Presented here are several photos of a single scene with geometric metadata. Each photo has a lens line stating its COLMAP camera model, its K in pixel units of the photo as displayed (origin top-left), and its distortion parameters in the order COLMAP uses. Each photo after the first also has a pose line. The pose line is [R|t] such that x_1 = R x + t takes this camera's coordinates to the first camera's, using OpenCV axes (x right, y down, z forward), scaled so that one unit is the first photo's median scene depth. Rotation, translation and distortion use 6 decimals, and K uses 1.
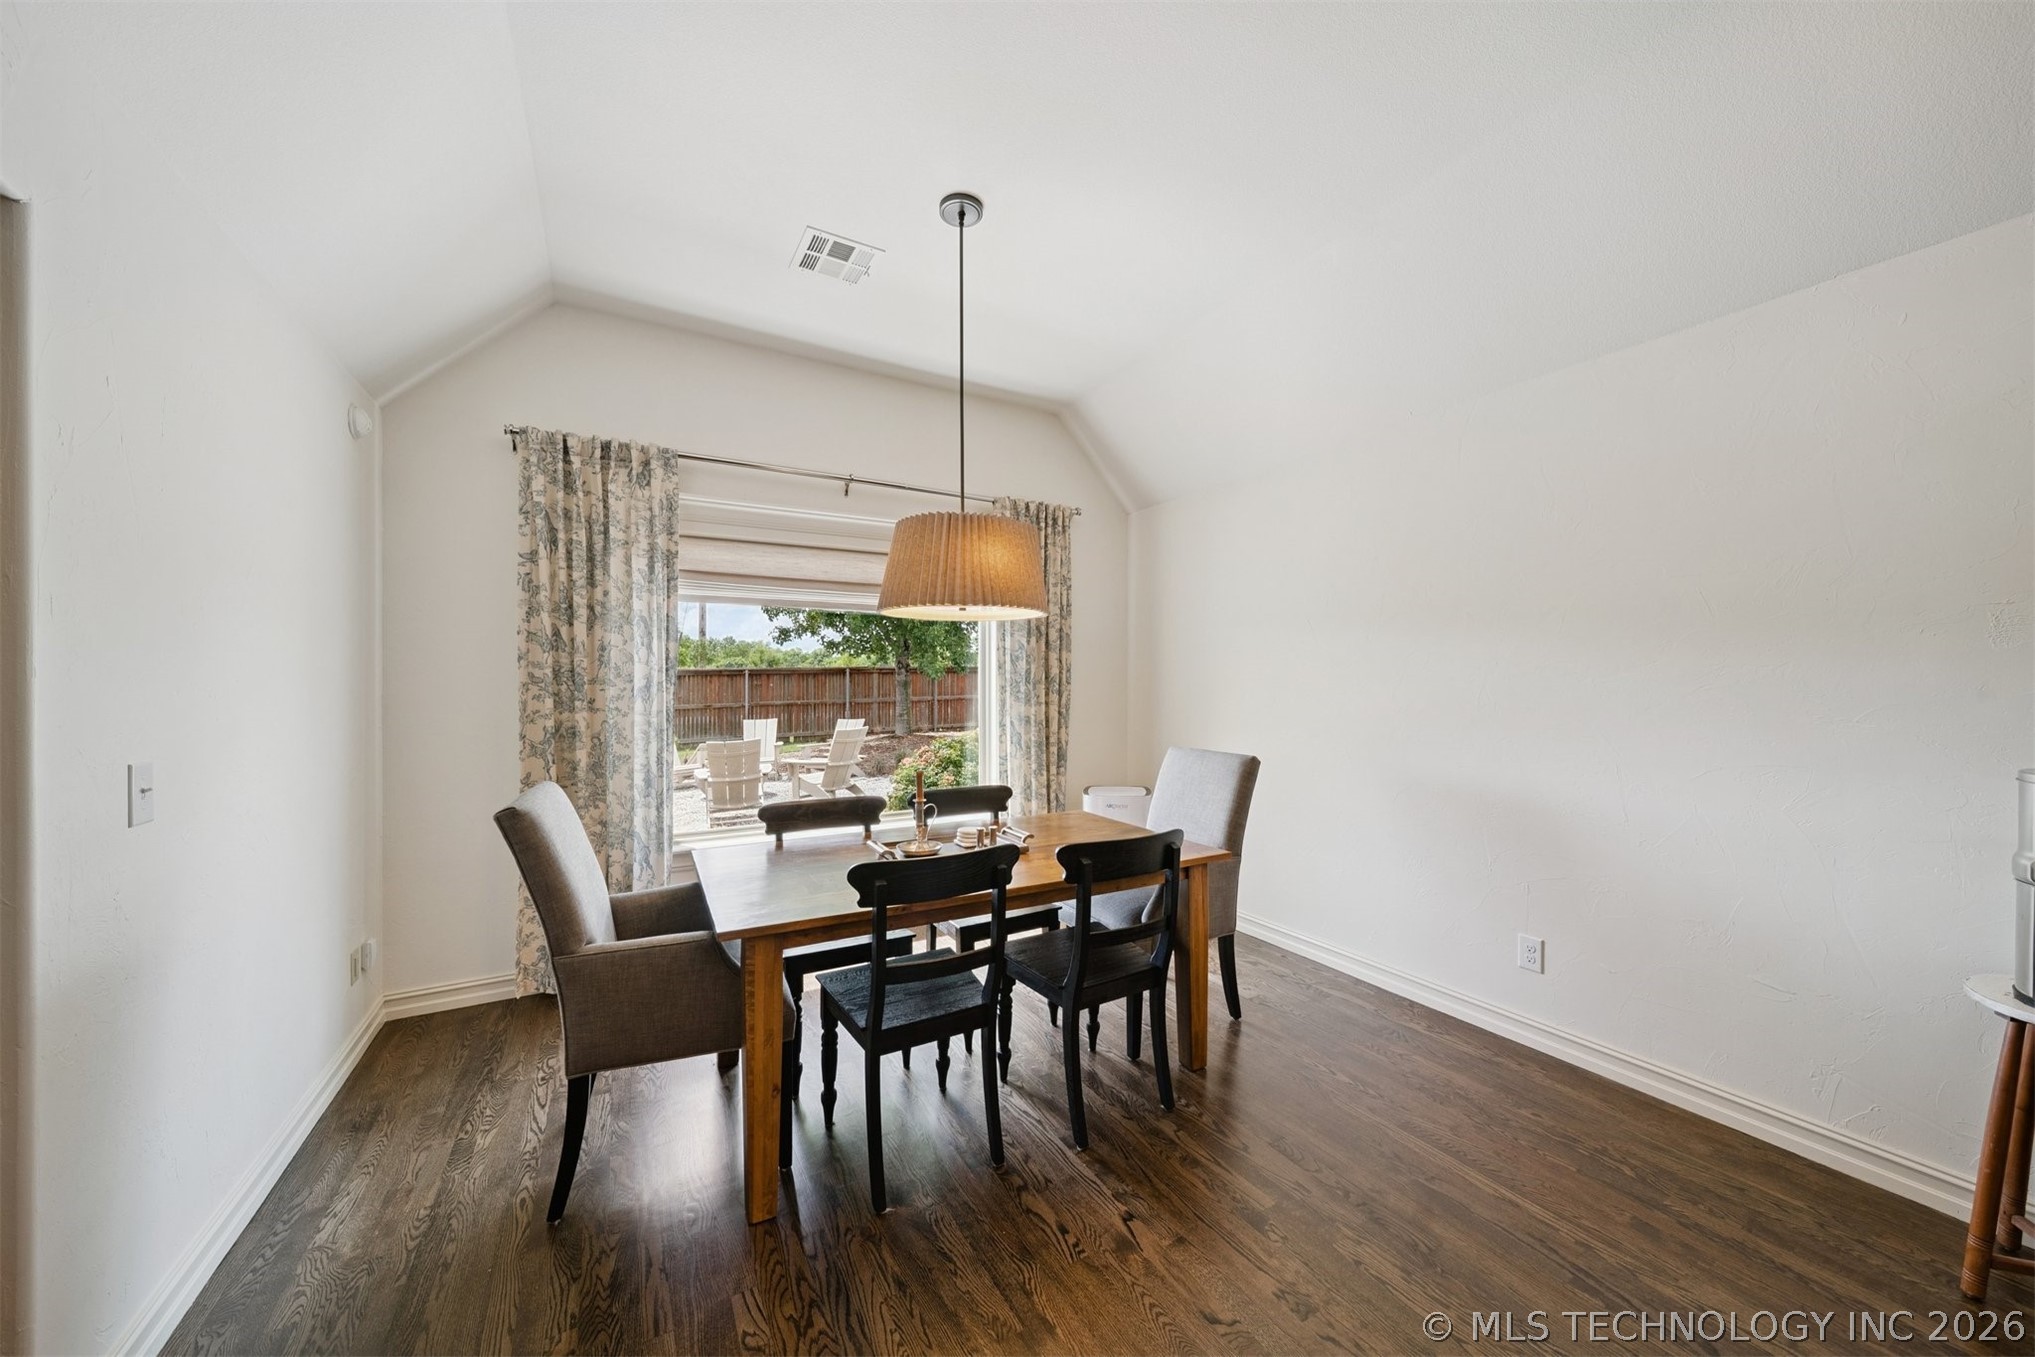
lens RADIAL K [[718.4, 0, 1034.3], [0, 718.4, 695.0], [0, 0, 1]] dist [0.005222, -0.001227]
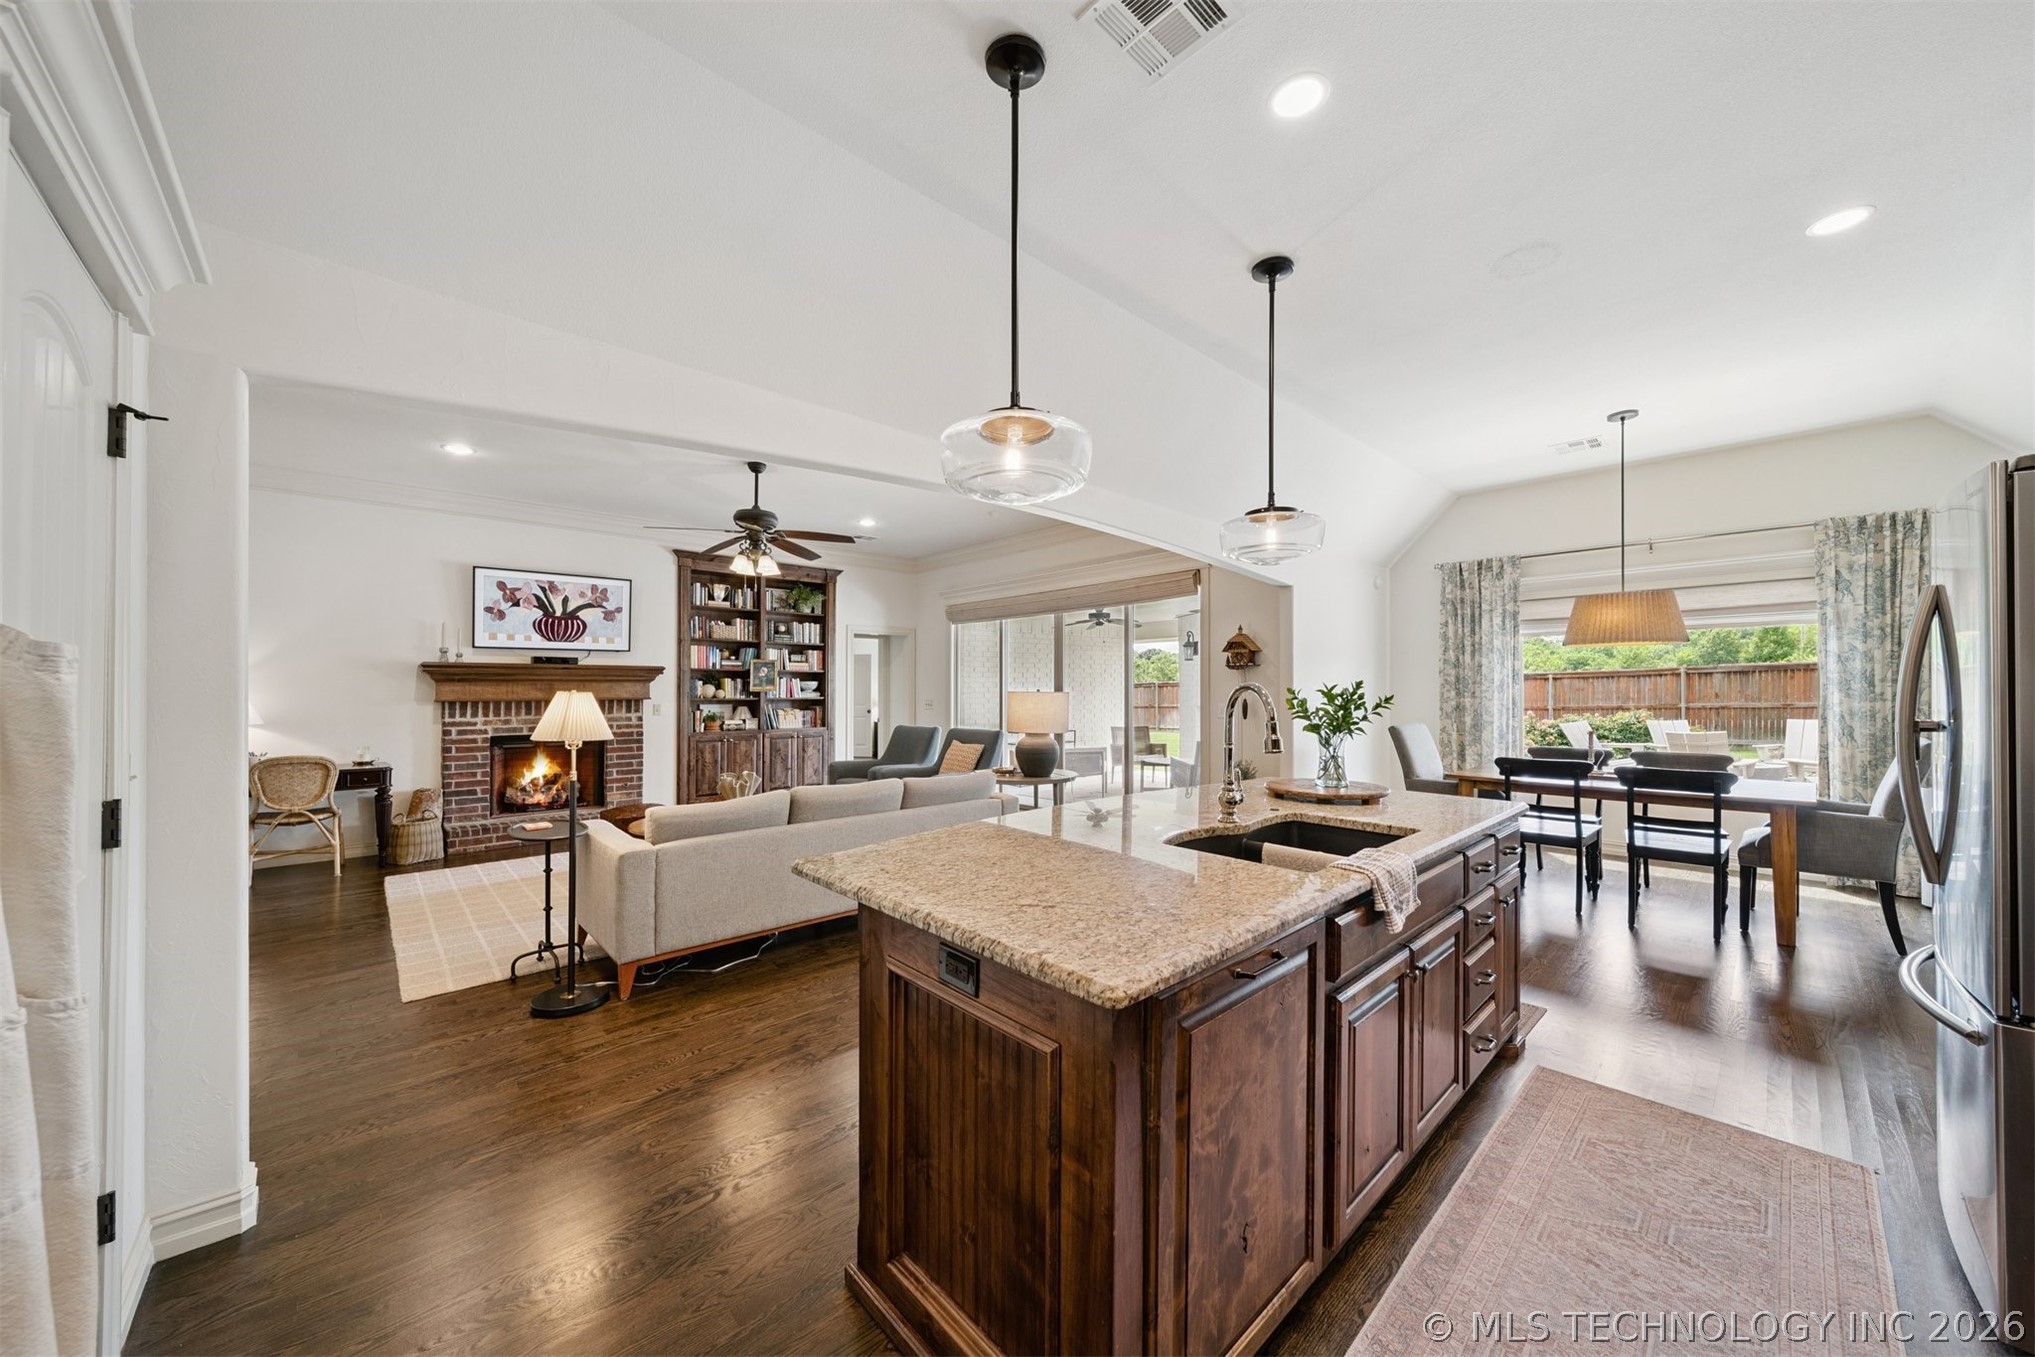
lens RADIAL K [[718.4, 0, 1017.8], [0, 718.4, 679.2], [0, 0, 1]] dist [0.005222, -0.001227]
pose [[0.228504, -0.009311, -0.973498, 1.004464], [-0.007670, 0.999906, -0.011364, 0.003398], [0.973513, 0.010063, 0.228411, -0.660380]]
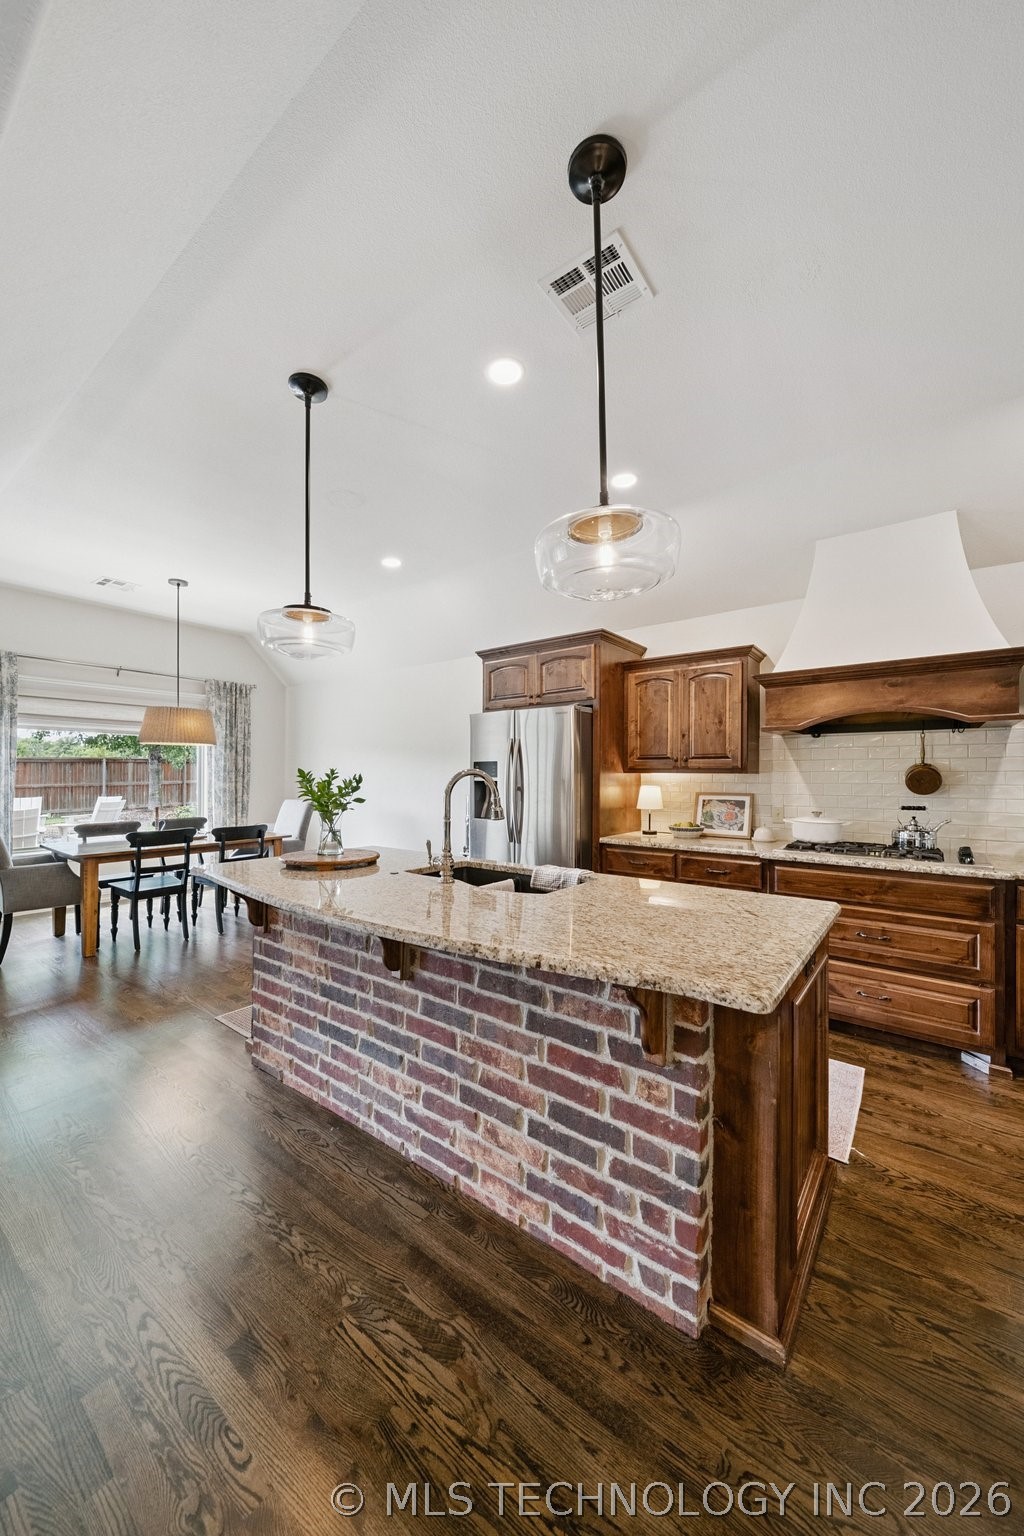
lens RADIAL K [[542.2, 0, 508.7], [0, 542.2, 776.5], [0, 0, 1]] dist [0.005222, -0.001227]
pose [[0.923607, 0.004027, 0.383321, 0.186539], [-0.000844, 0.999964, -0.008472, 0.011724], [-0.383341, 0.007502, 0.923576, -0.924207]]
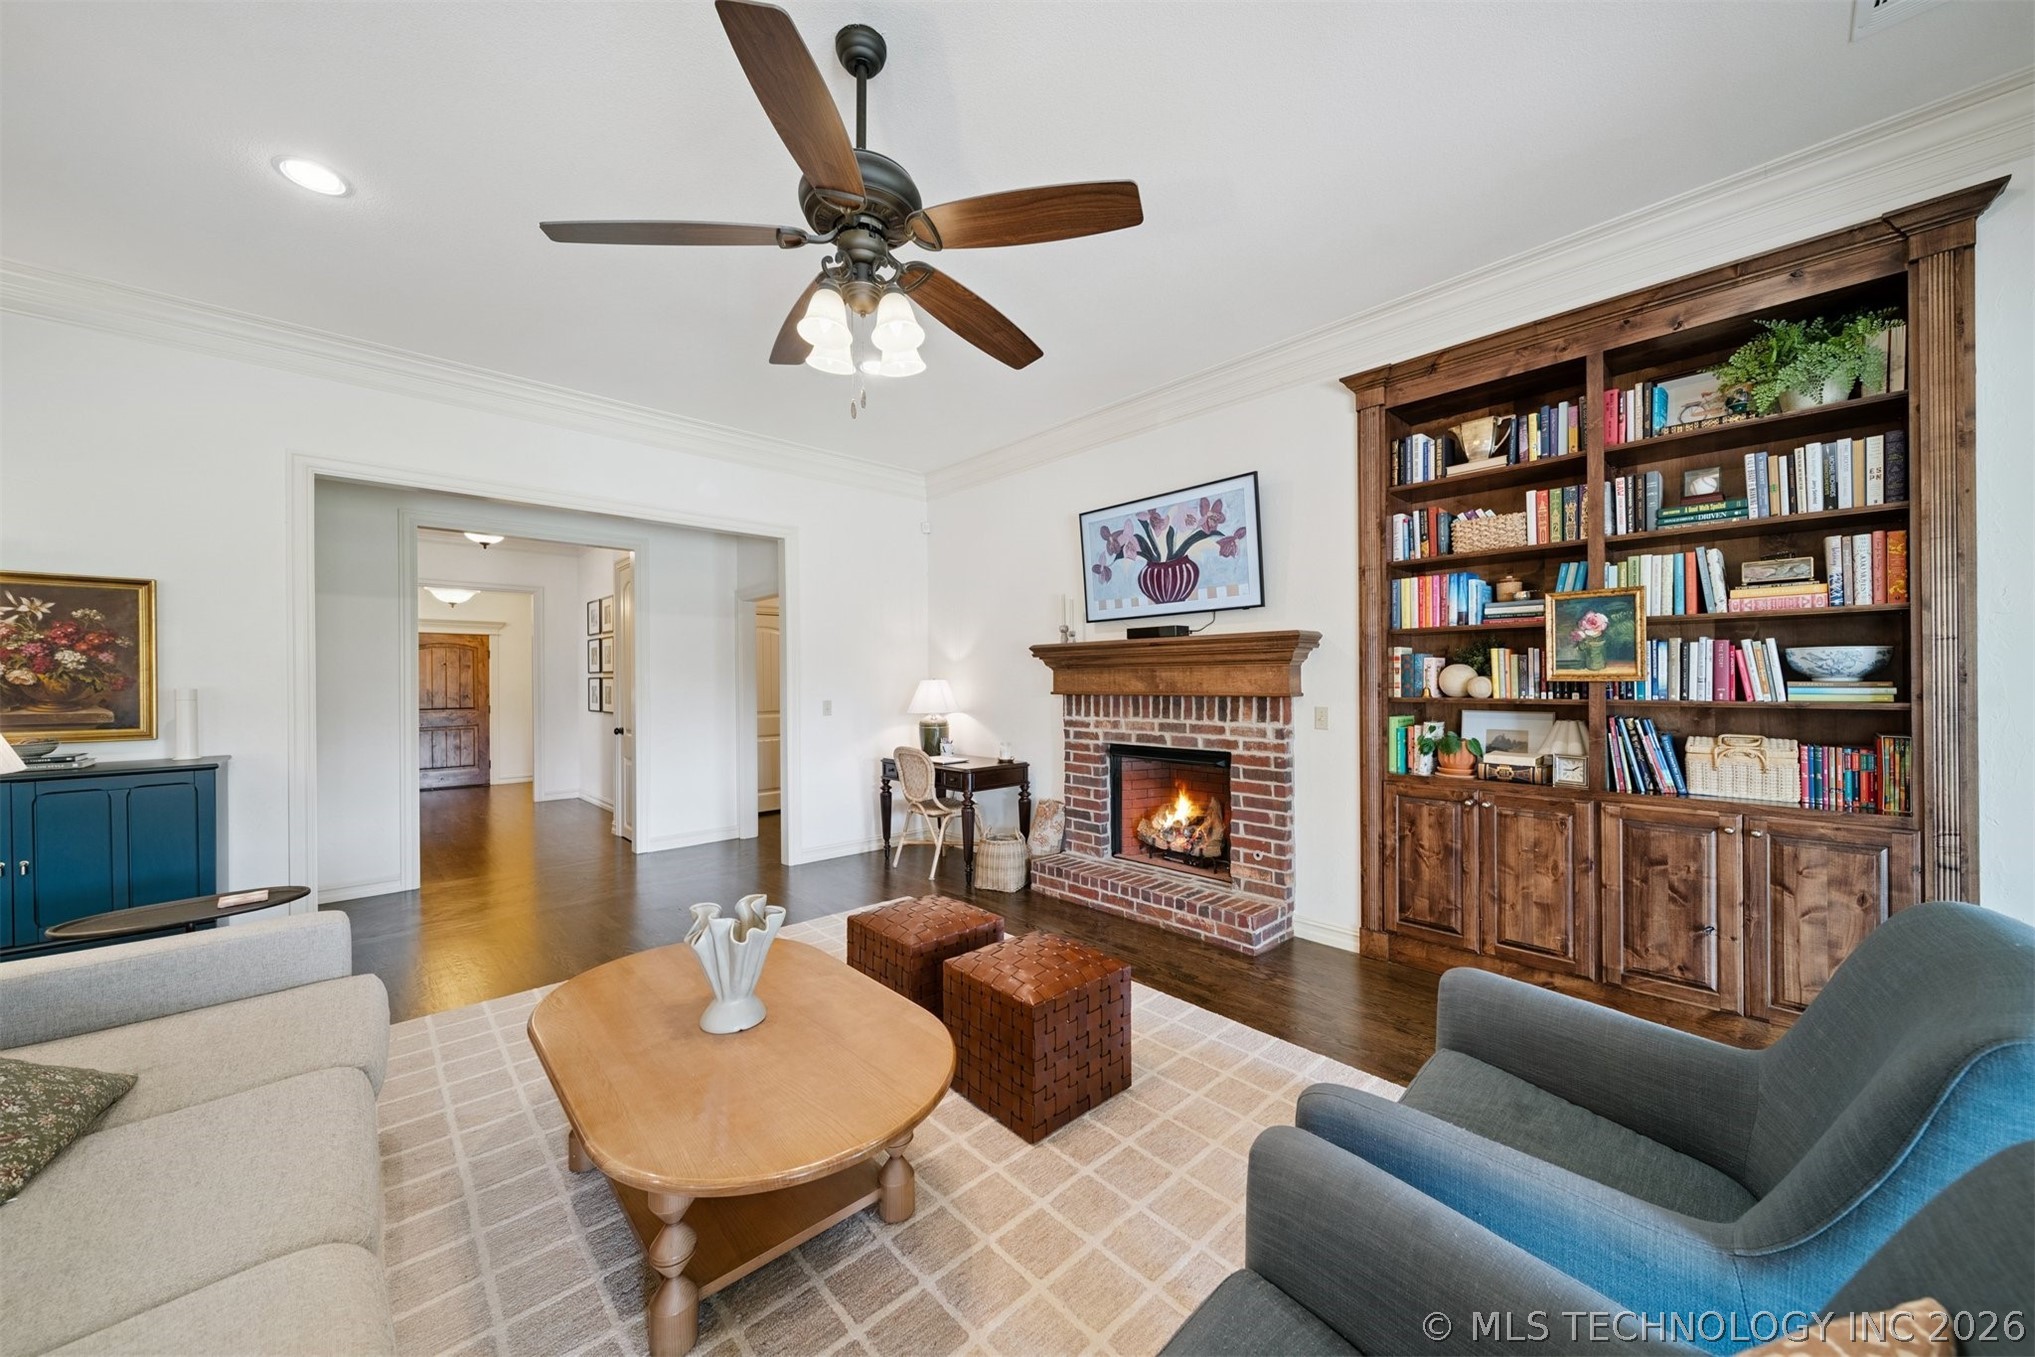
lens RADIAL K [[718.4, 0, 1021.0], [0, 718.4, 679.1], [0, 0, 1]] dist [0.005222, -0.001227]
pose [[-0.972328, 0.013199, -0.233247, -0.727448], [0.011387, 0.999894, 0.009114, 0.006243], [0.233343, 0.006205, -0.972375, -0.270082]]
